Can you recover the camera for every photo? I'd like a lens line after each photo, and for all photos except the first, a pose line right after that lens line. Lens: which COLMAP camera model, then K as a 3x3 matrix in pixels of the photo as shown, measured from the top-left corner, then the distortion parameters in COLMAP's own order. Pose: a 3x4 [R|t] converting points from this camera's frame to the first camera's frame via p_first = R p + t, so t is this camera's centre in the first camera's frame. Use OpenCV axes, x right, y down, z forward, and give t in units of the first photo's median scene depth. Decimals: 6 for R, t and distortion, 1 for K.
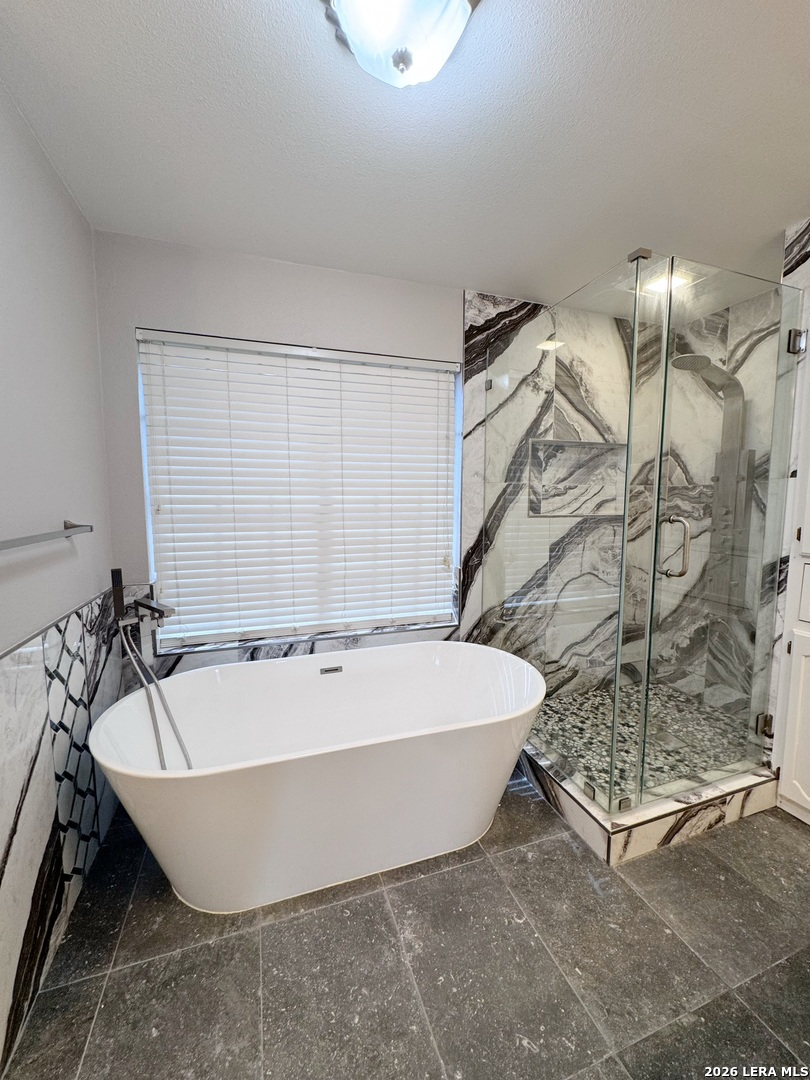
lens RADIAL K [[434.0, 0, 405.0], [0, 434.0, 540.0], [0, 0, 1]] dist [-0.001033, 0.000415]
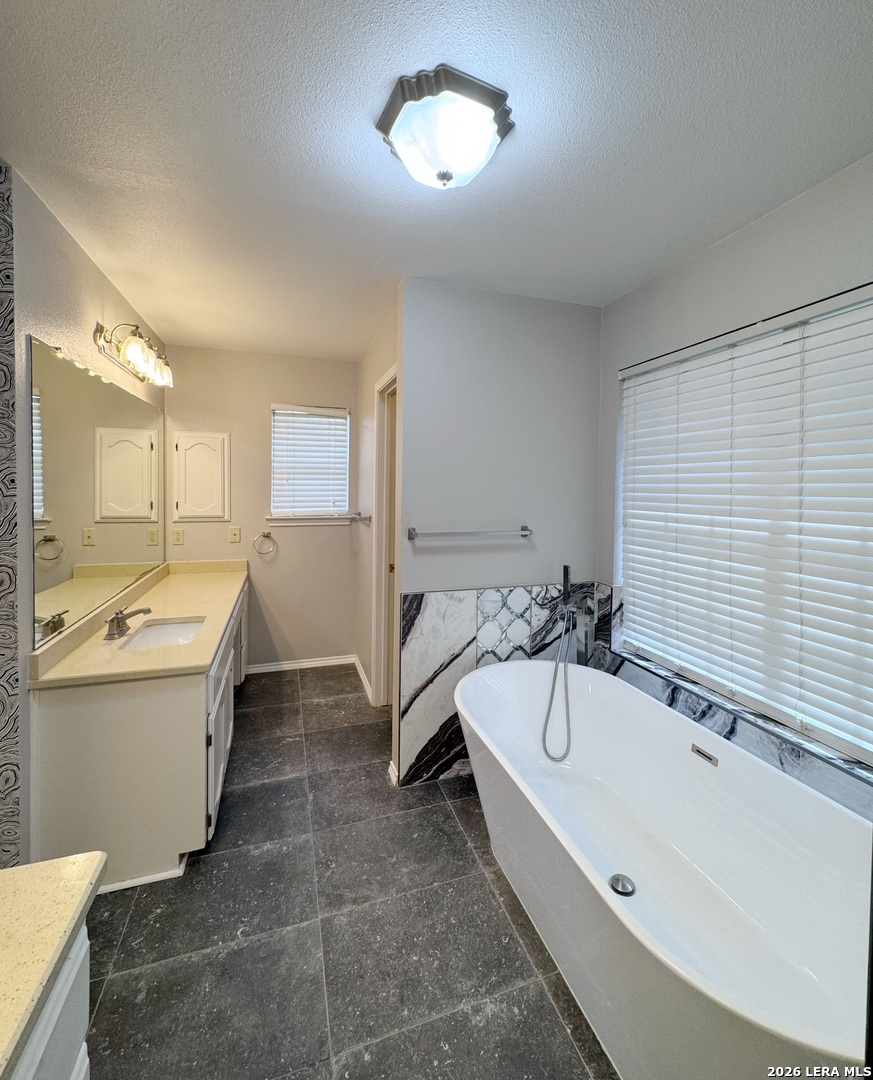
lens RADIAL K [[462.4, 0, 435.9], [0, 462.4, 499.4], [0, 0, 1]] dist [0.000651, 0.000328]
pose [[-0.010685, 0.020360, -0.999736, 0.539316], [-0.108972, 0.993814, 0.021404, -0.087879], [0.993987, 0.109172, -0.008401, 0.440224]]
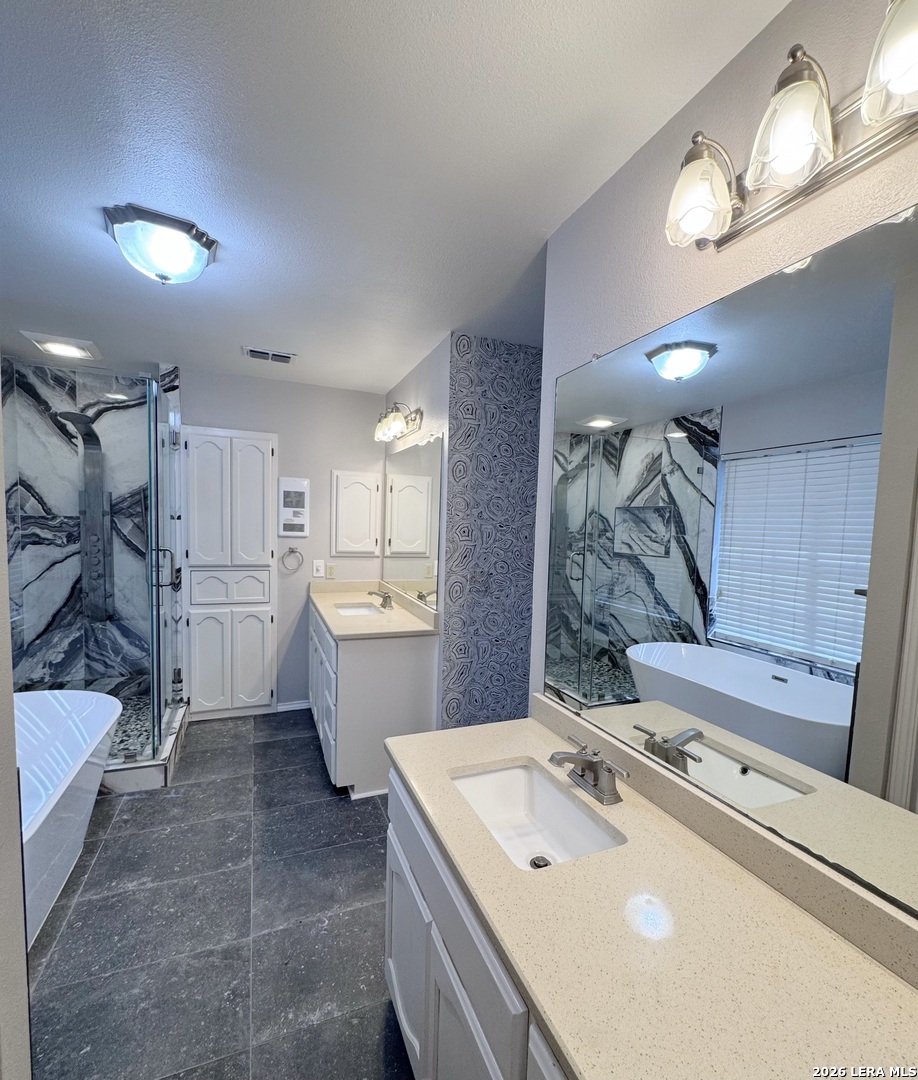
lens RADIAL K [[510.8, 0, 475.4], [0, 510.8, 564.3], [0, 0, 1]] dist [-0.000222, -0.000147]
pose [[-0.073389, -0.079805, 0.994105, -0.838841], [0.062413, 0.994472, 0.084442, -0.051423], [-0.995349, 0.068243, -0.068002, 0.018182]]
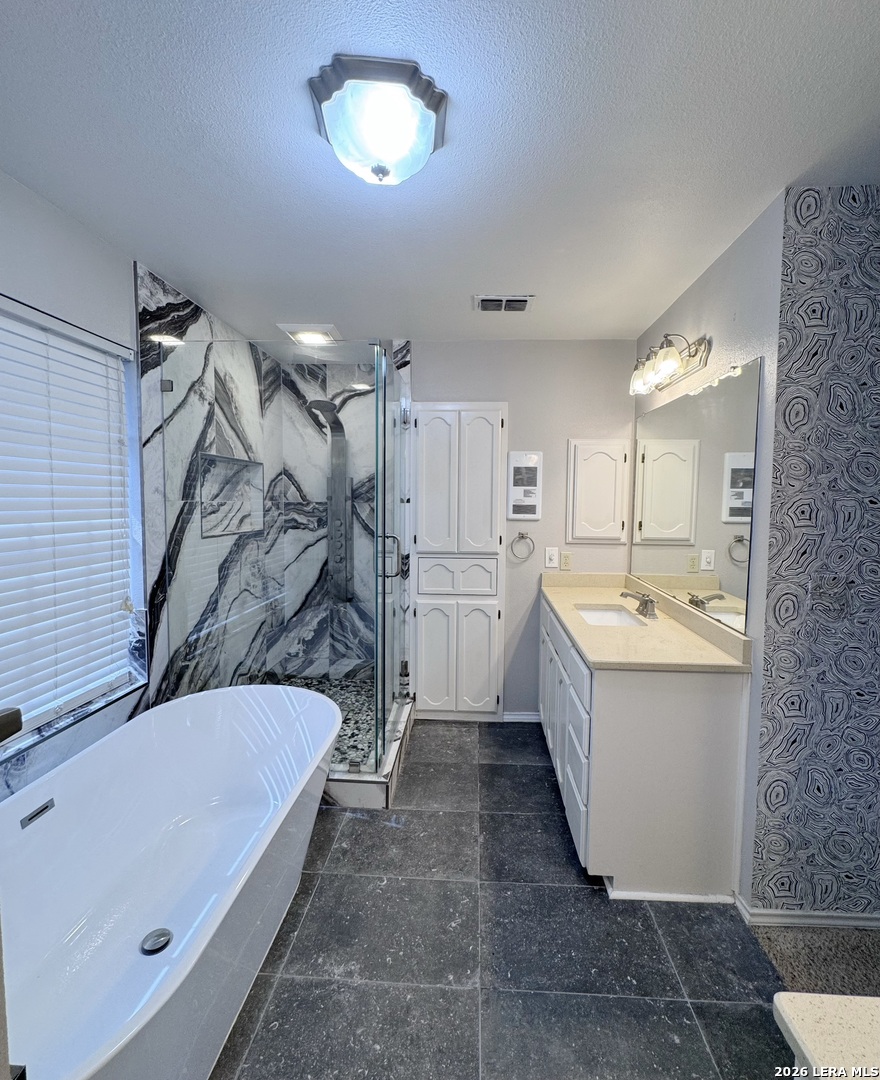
lens RADIAL K [[488.5, 0, 450.6], [0, 488.5, 531.1], [0, 0, 1]] dist [0.001004, 0.000367]
pose [[0.375222, -0.056255, 0.925227, -0.496326], [0.079644, 0.996422, 0.028285, -0.060621], [-0.923507, 0.063076, 0.378359, 0.154342]]
